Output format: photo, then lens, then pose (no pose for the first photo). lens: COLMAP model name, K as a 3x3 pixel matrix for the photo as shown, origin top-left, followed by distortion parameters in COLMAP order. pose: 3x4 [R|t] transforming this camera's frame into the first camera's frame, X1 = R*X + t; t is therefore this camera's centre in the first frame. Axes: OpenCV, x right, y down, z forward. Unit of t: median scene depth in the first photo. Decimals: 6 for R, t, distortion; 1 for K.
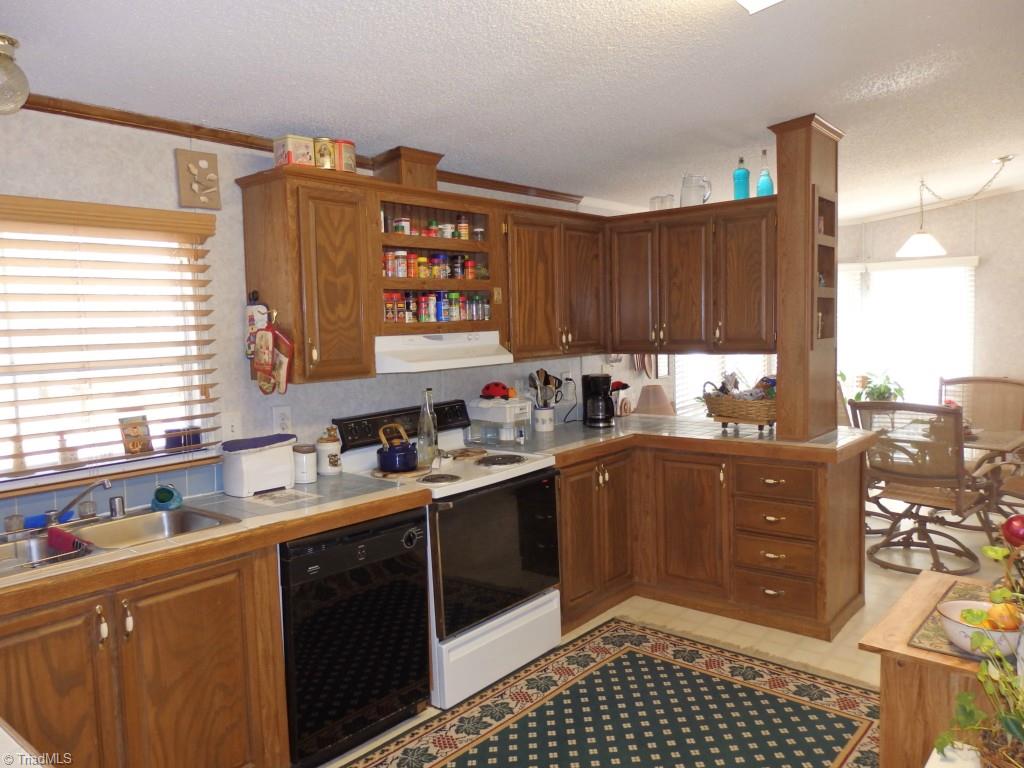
lens RADIAL K [[775.5, 0, 507.7], [0, 775.5, 359.6], [0, 0, 1]] dist [0.022699, -0.008727]
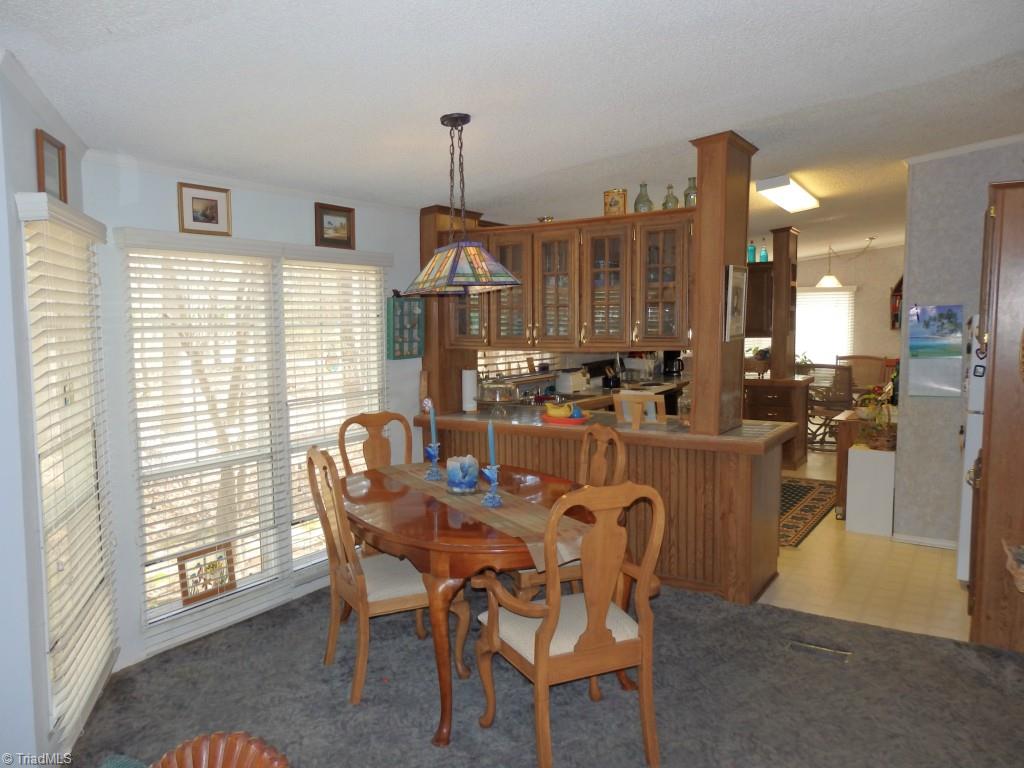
lens RADIAL K [[775.5, 0, 506.3], [0, 775.5, 378.8], [0, 0, 1]] dist [0.022699, -0.008727]
pose [[0.990887, 0.008099, 0.134450, -0.691811], [-0.011838, 0.999565, 0.027028, 0.060079], [-0.134173, -0.028373, 0.990552, -1.064863]]
